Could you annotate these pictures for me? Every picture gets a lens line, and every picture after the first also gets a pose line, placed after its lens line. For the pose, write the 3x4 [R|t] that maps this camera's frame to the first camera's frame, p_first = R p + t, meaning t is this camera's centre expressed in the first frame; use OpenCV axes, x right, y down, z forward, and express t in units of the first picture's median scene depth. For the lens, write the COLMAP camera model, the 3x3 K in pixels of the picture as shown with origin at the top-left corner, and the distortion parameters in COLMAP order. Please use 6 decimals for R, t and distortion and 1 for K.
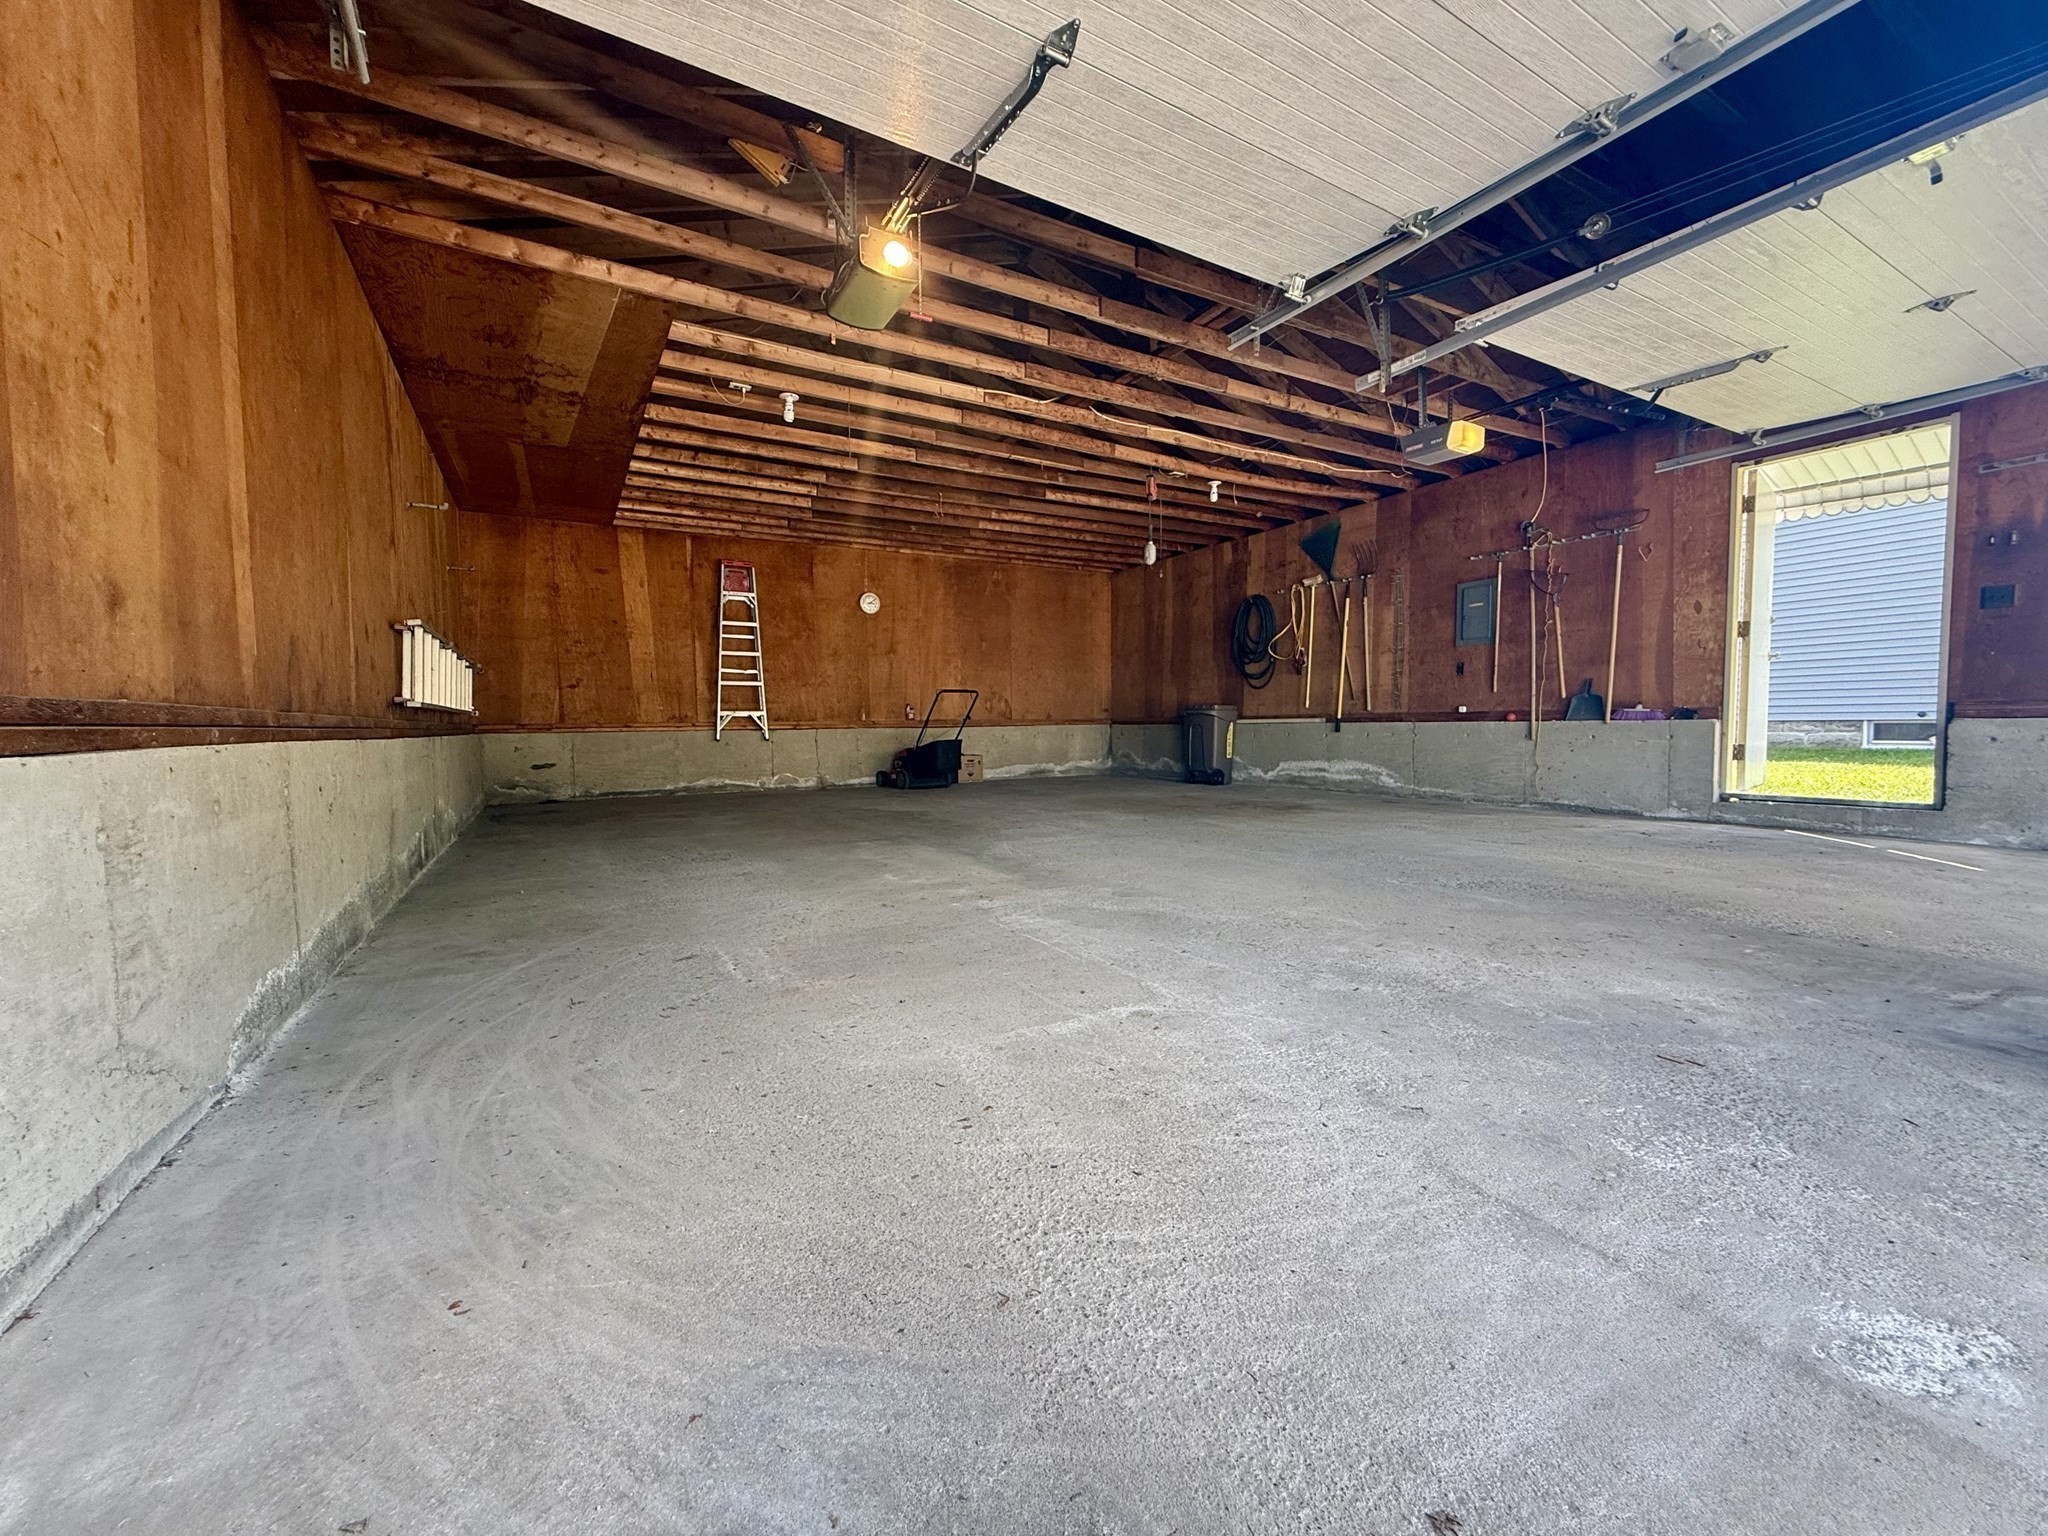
lens RADIAL K [[816.7, 0, 1022.0], [0, 816.7, 768.0], [0, 0, 1]] dist [-0.000020, 0.000149]
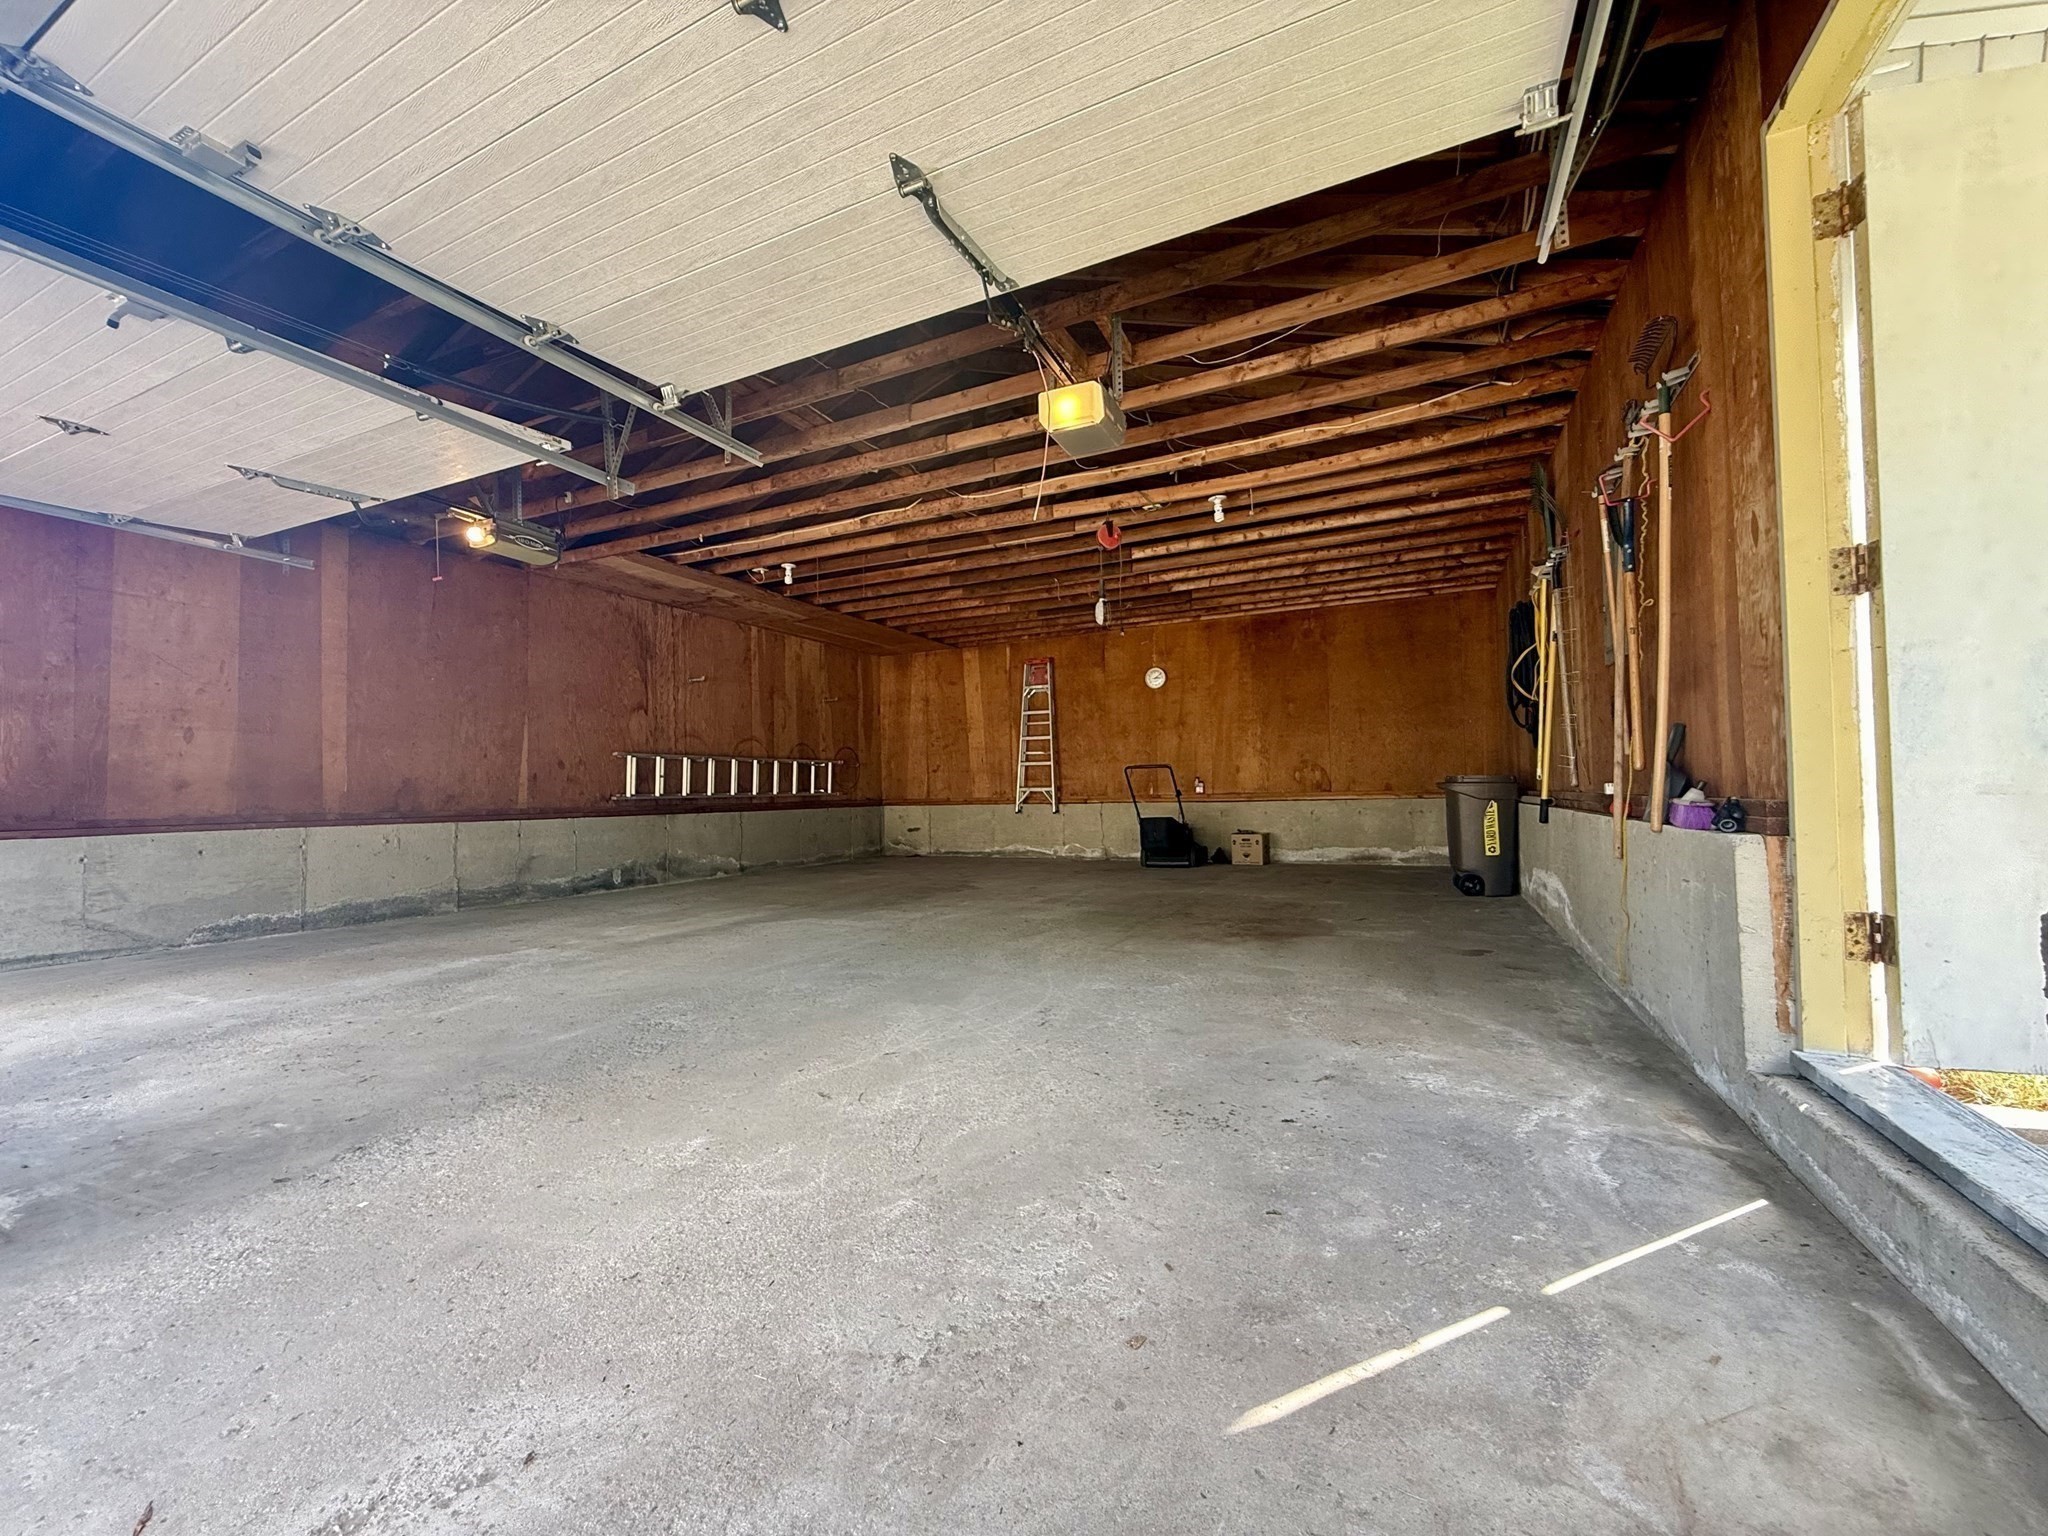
lens RADIAL K [[816.7, 0, 1022.0], [0, 816.7, 768.0], [0, 0, 1]] dist [-0.000020, 0.000149]
pose [[0.567062, -0.024144, -0.823321, 0.586769], [-0.032808, 0.998115, -0.051866, -0.036383], [0.823021, 0.056423, 0.565201, 0.325612]]
